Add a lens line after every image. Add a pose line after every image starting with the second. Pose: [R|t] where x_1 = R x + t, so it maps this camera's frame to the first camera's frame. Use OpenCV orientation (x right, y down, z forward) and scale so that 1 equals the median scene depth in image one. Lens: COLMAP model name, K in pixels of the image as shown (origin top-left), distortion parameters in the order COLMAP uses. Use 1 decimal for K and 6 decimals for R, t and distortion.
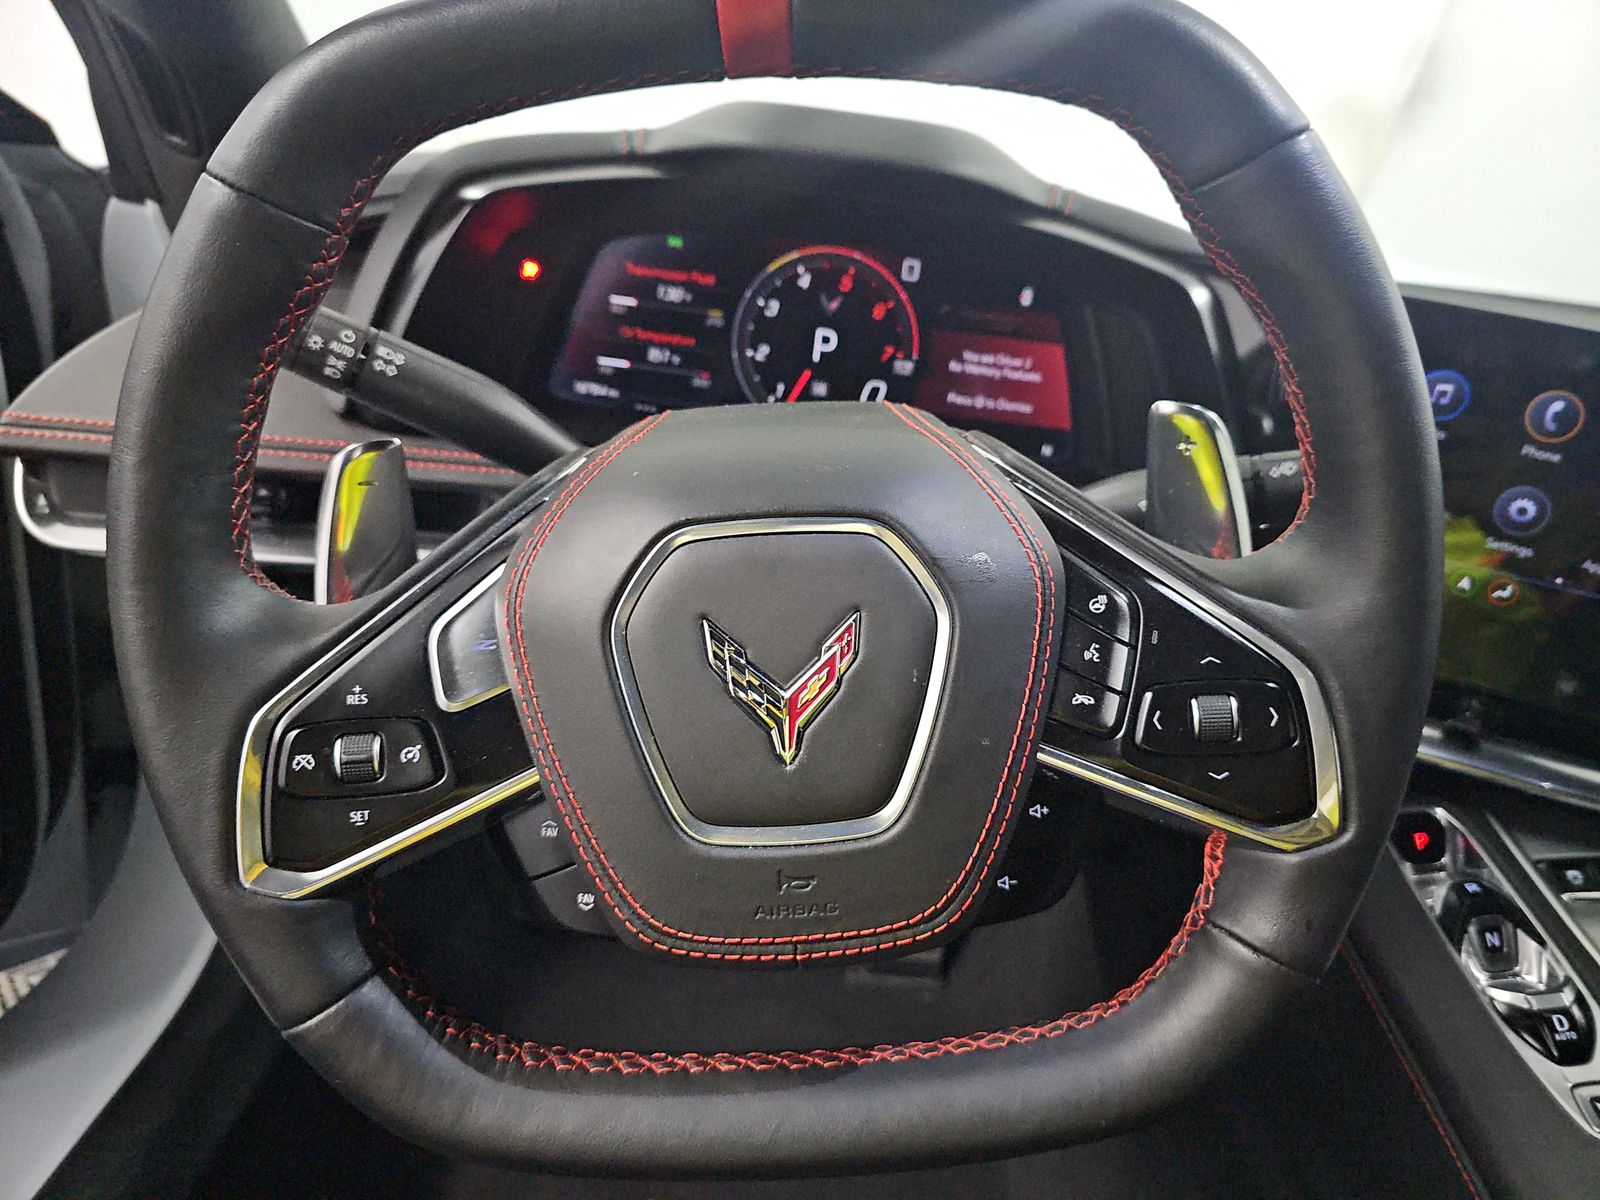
lens RADIAL K [[1059.0, 0, 800.0], [0, 1059.0, 600.0], [0, 0, 1]] dist [0.010481, -0.024408]
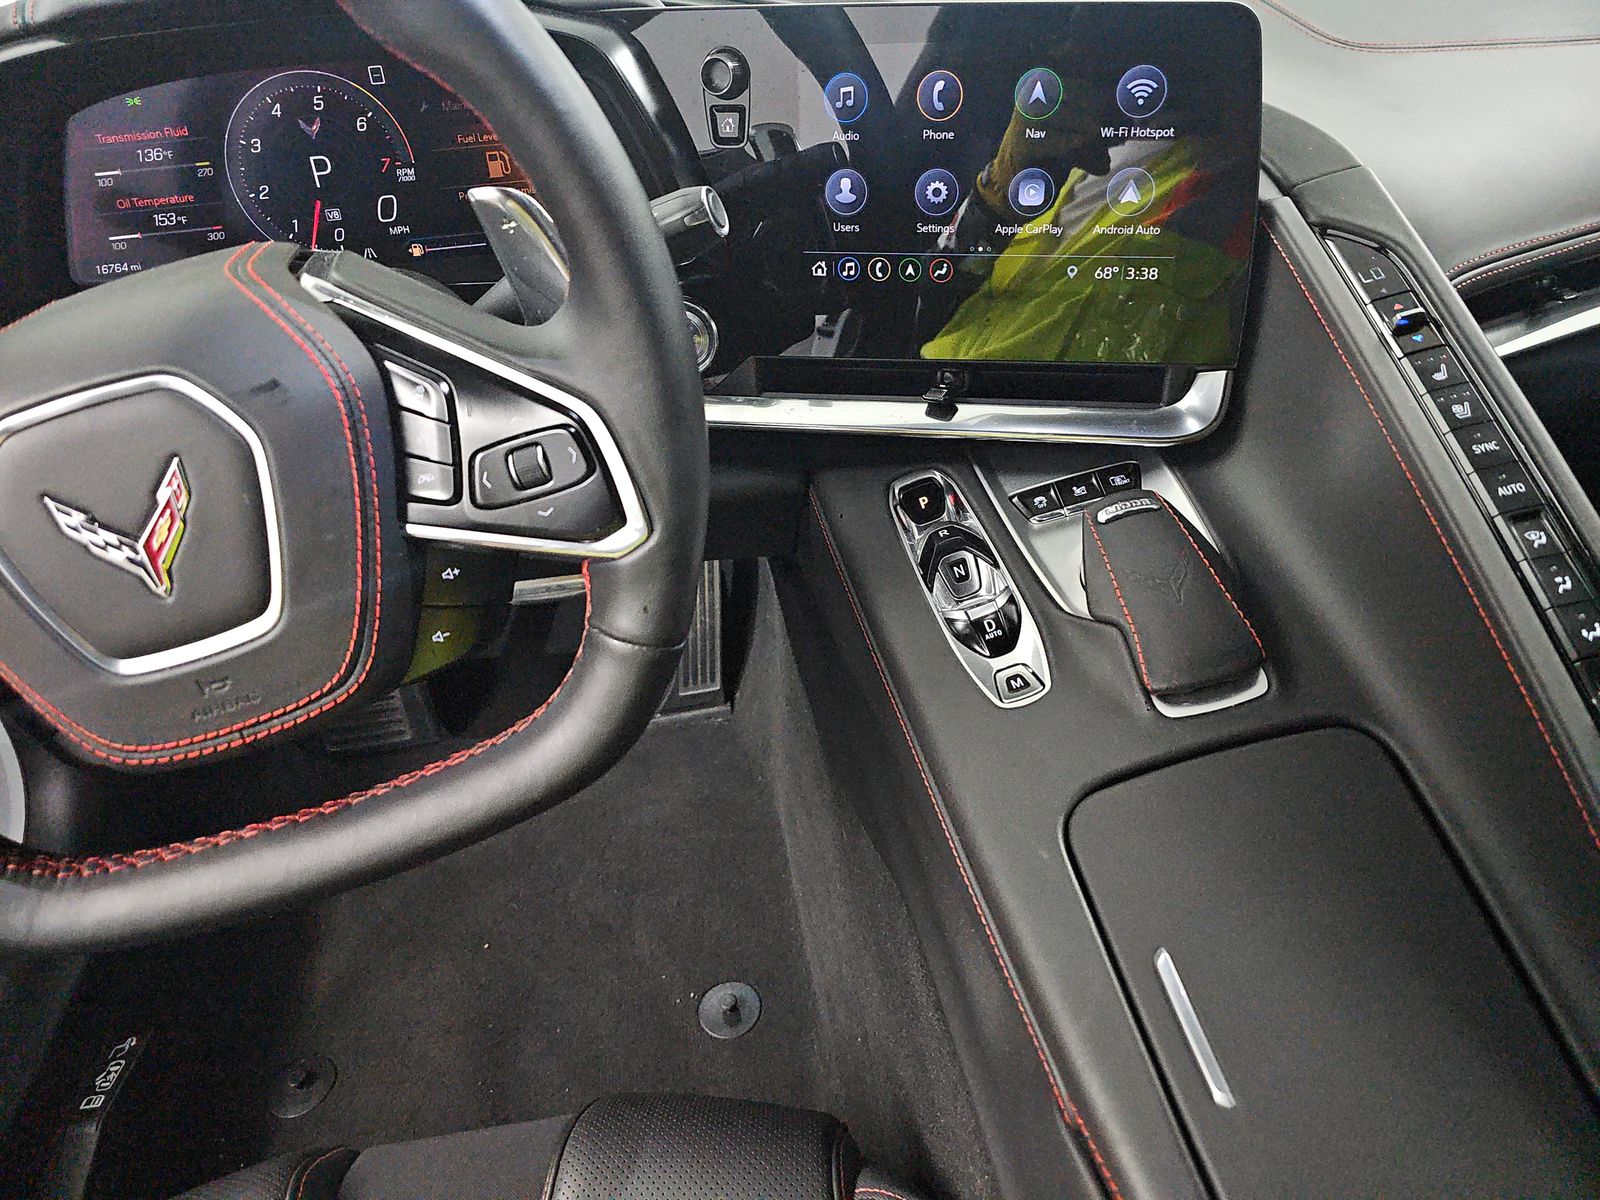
lens RADIAL K [[1059.0, 0, 800.0], [0, 1059.0, 600.0], [0, 0, 1]] dist [0.010481, -0.024408]
pose [[0.966516, -0.252443, 0.046044, 0.459524], [0.236425, 0.945798, 0.222642, 0.045720], [-0.099753, -0.204301, 0.973812, -0.176101]]
